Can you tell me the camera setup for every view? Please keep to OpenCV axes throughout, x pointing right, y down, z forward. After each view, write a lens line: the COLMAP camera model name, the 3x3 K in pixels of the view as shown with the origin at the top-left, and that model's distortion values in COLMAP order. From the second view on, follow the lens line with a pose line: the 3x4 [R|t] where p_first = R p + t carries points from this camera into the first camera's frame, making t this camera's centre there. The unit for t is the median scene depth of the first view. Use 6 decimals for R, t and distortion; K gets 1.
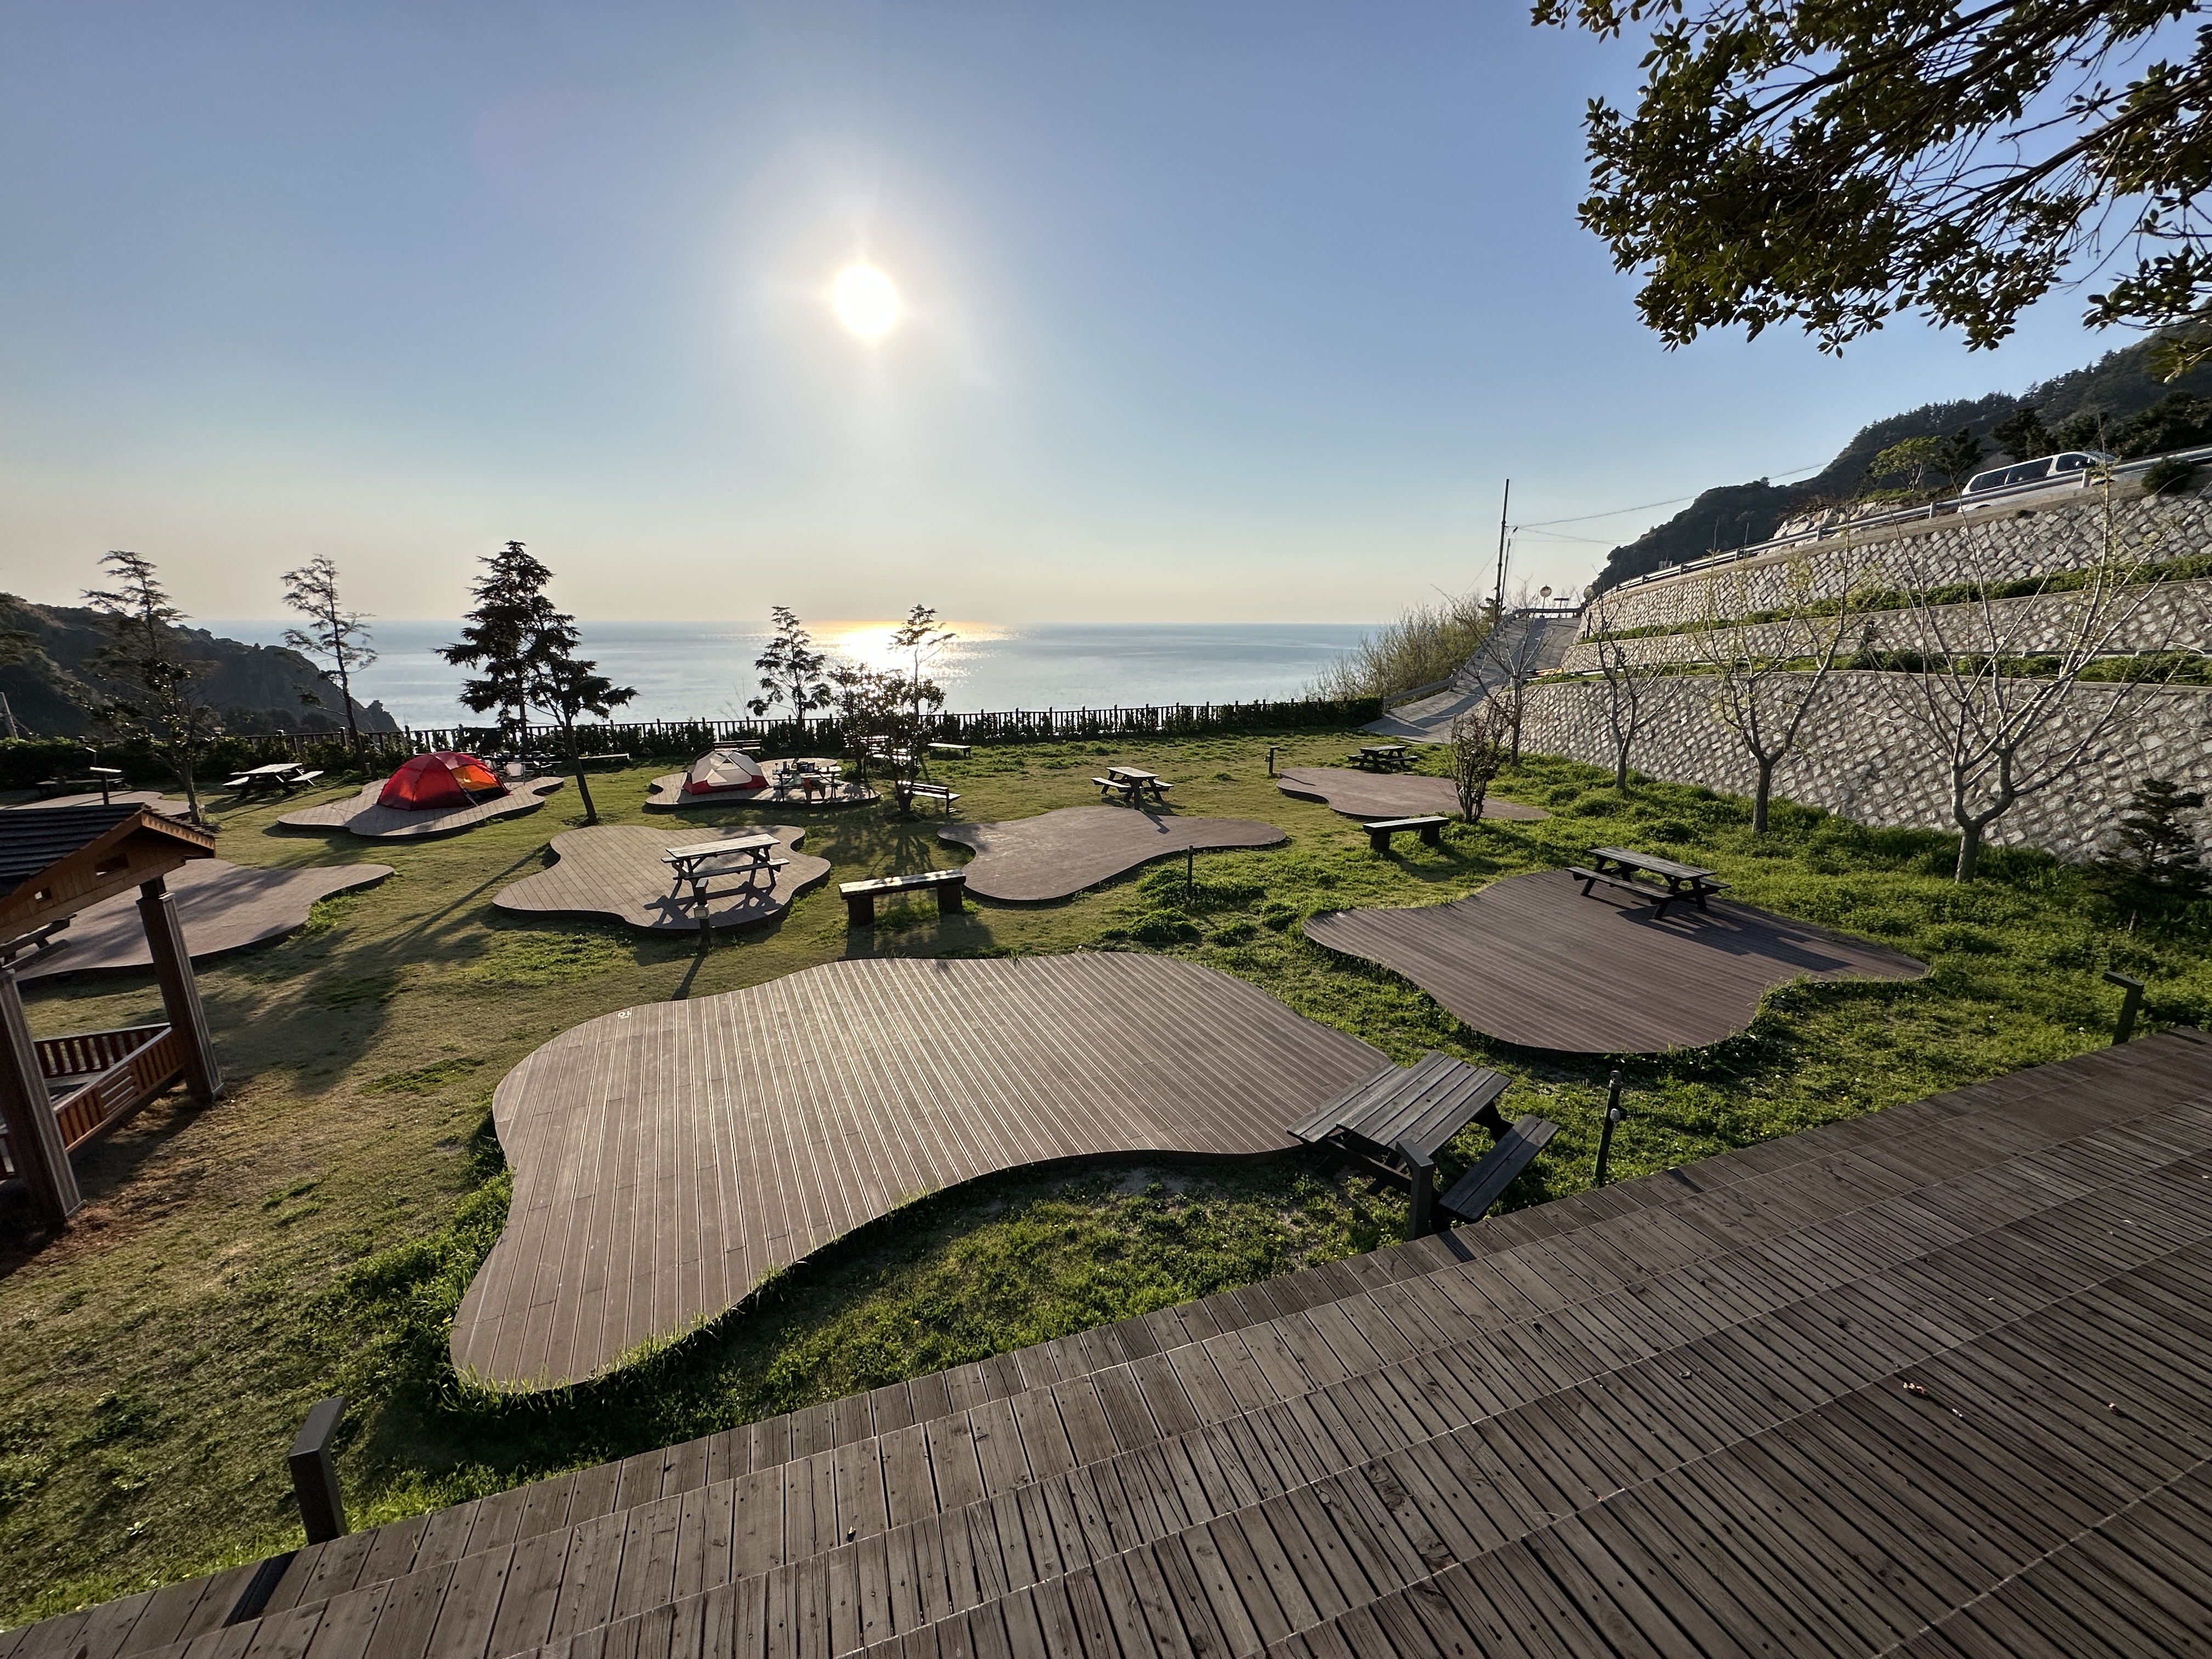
lens RADIAL K [[880.1, 0, 1107.1], [0, 880.1, 839.8], [0, 0, 1]] dist [-0.003886, -0.000339]
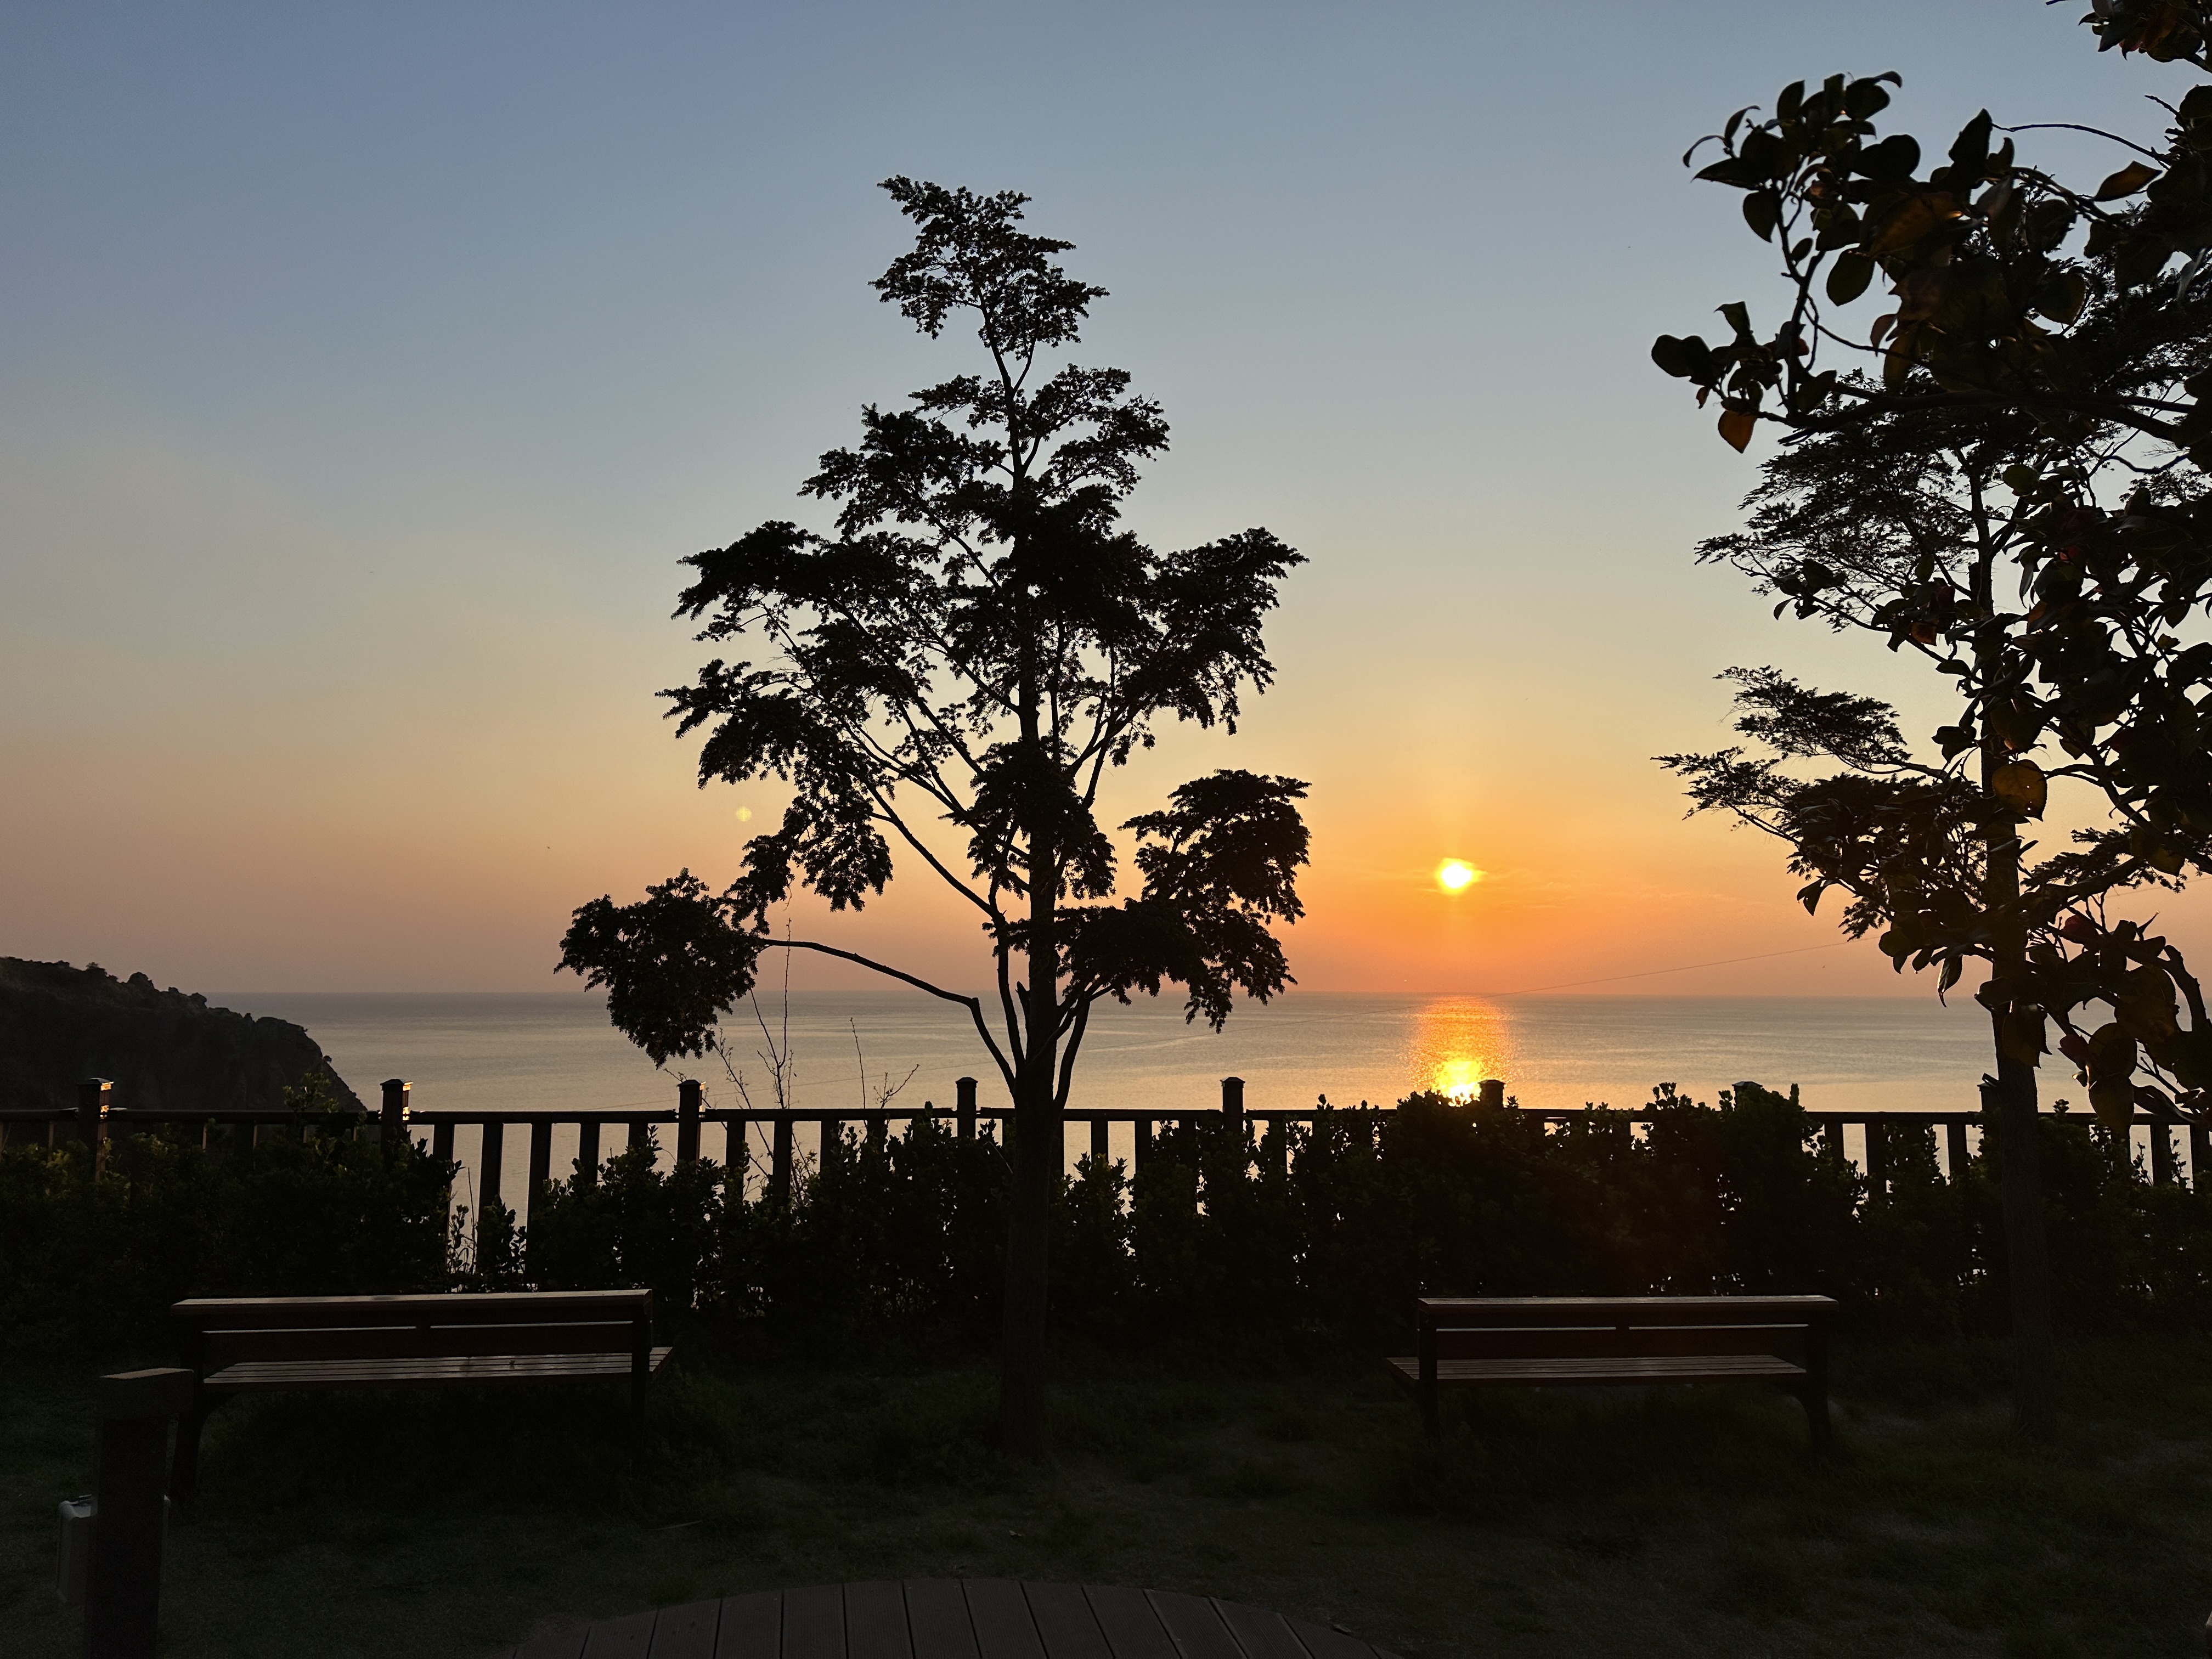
lens RADIAL K [[1493.9, 0, 1091.7], [0, 1493.9, 854.2], [0, 0, 1]] dist [0.123677, -0.166667]
pose [[0.958191, -0.028285, -0.284729, -0.552417], [-0.067457, 0.944721, -0.320862, -0.203741], [0.278065, 0.326654, 0.903315, 1.580244]]
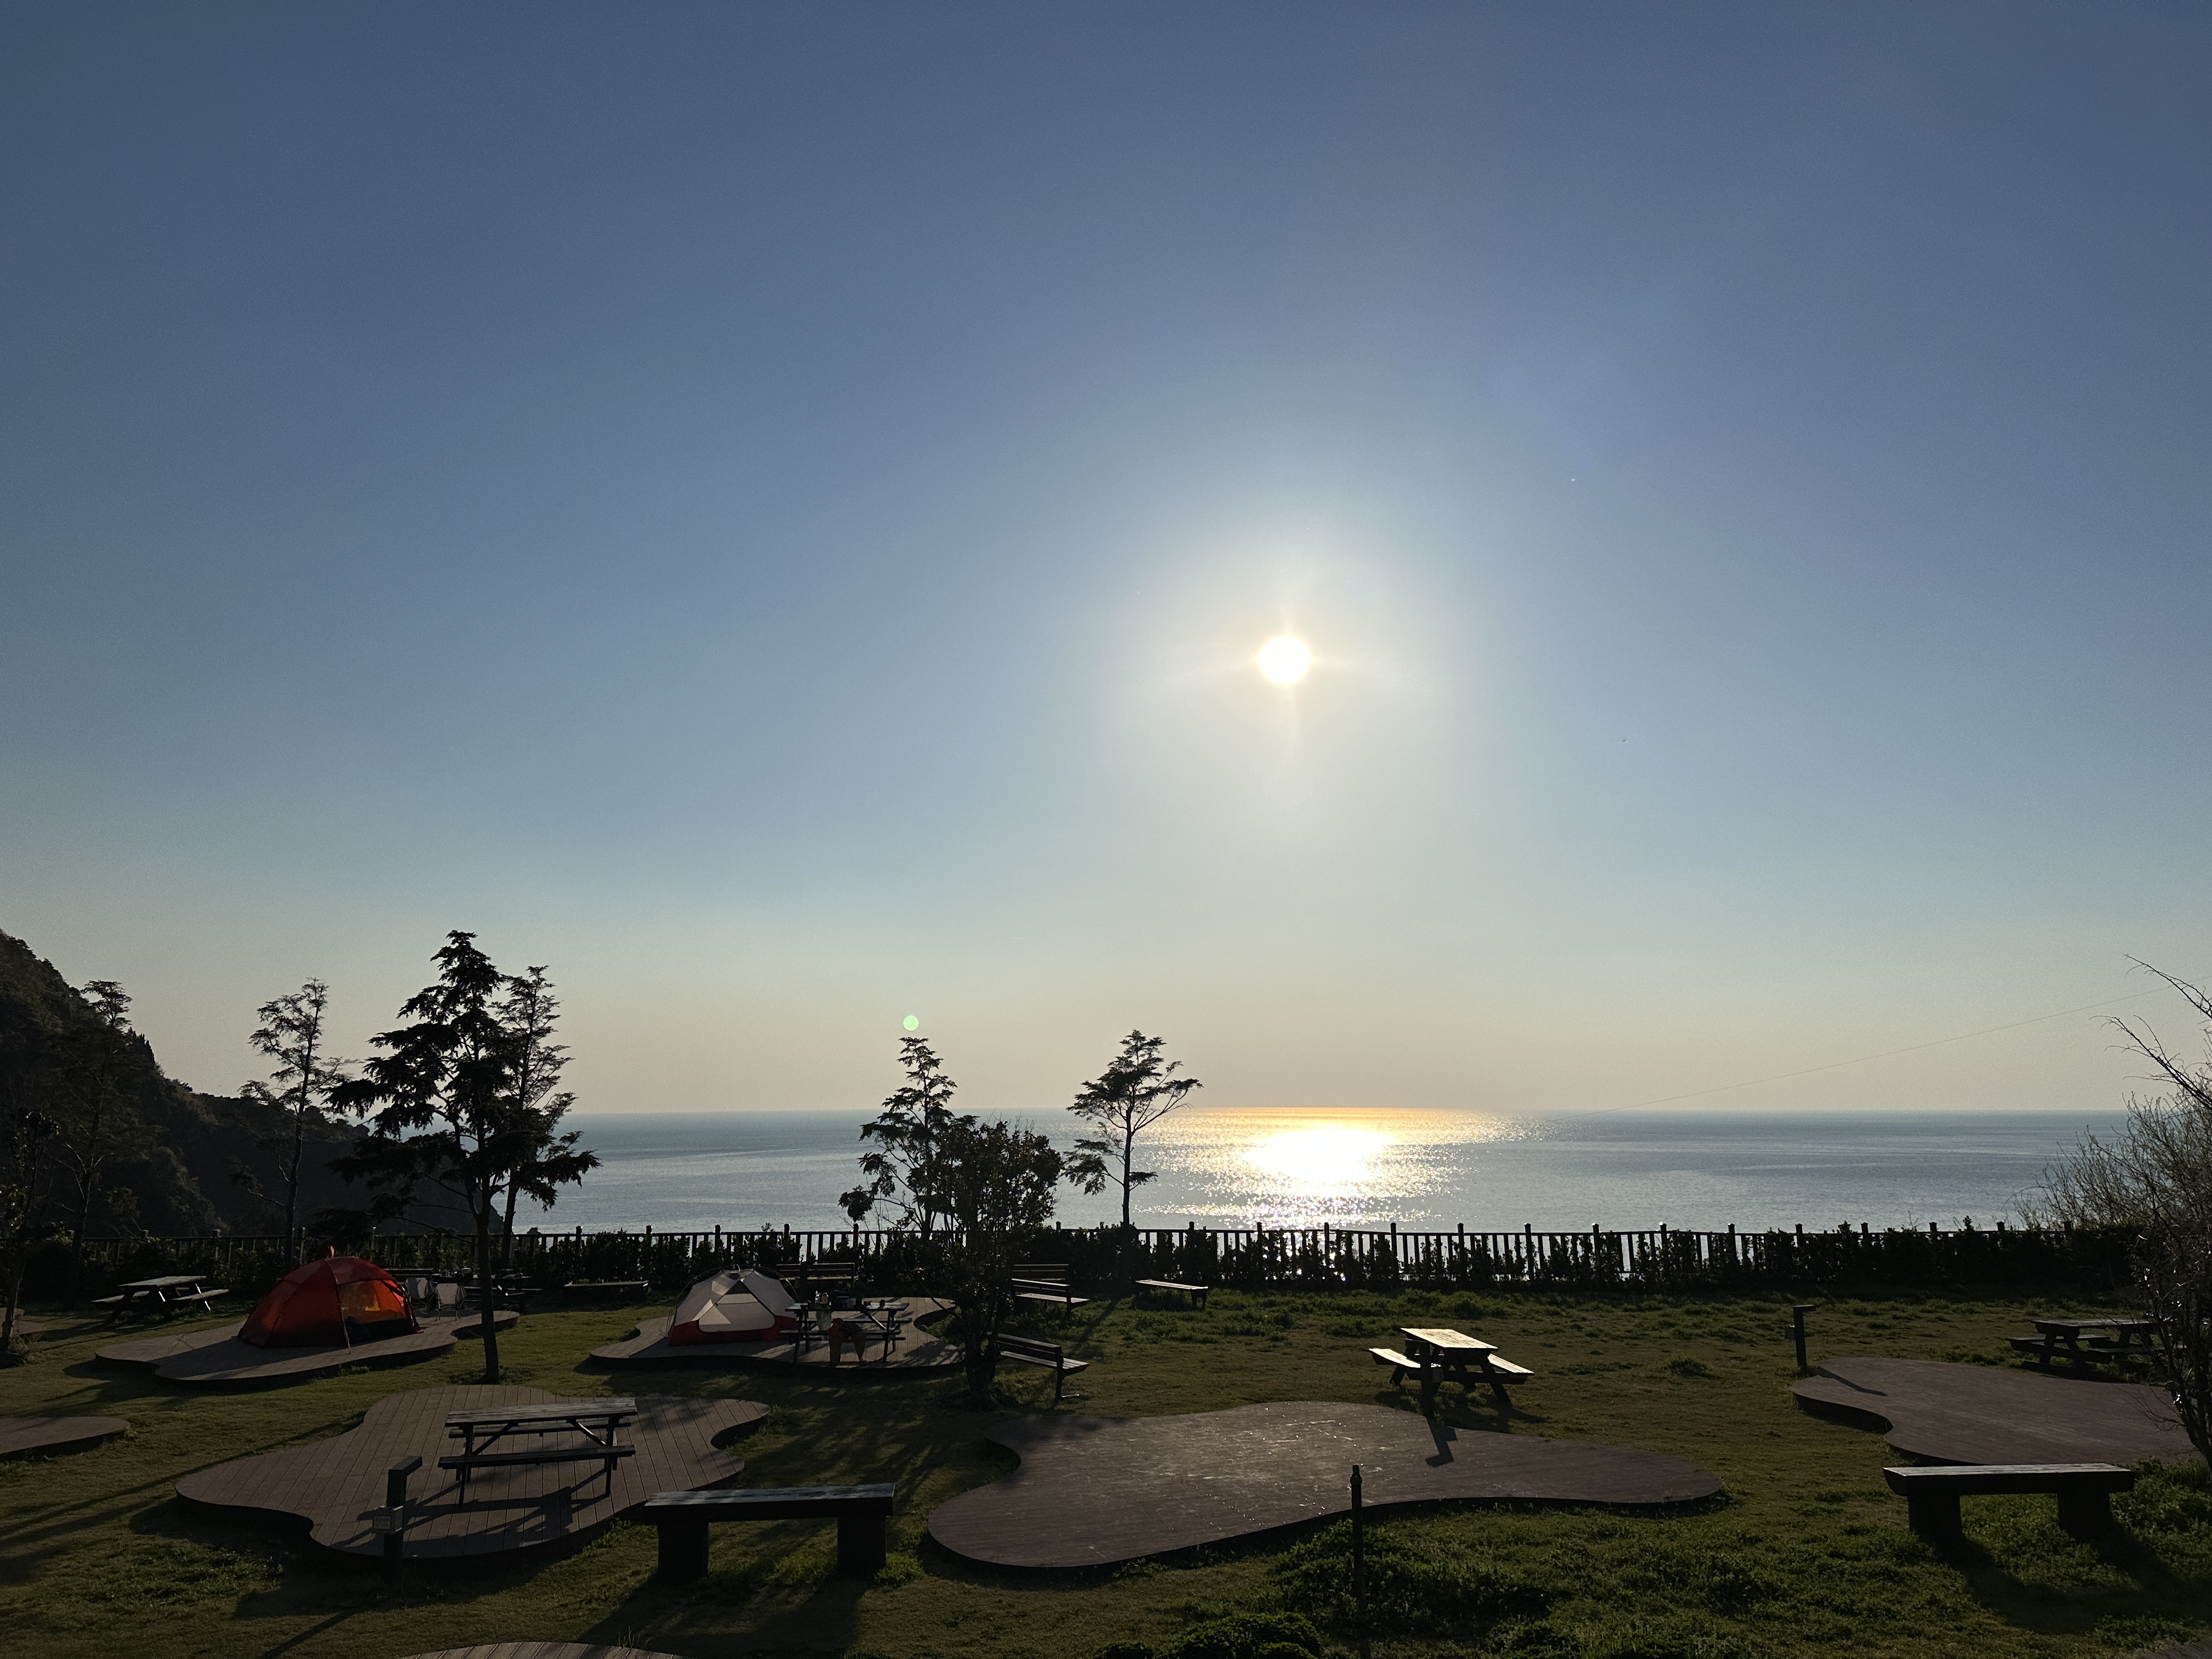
lens RADIAL K [[1533.3, 0, 1101.2], [0, 1533.3, 824.1], [0, 0, 1]] dist [0.178208, -0.305611]
pose [[0.935722, -0.070855, -0.345550, 0.253617], [-0.077767, 0.914076, -0.398017, 0.033710], [0.344060, 0.399305, 0.849811, 0.125804]]
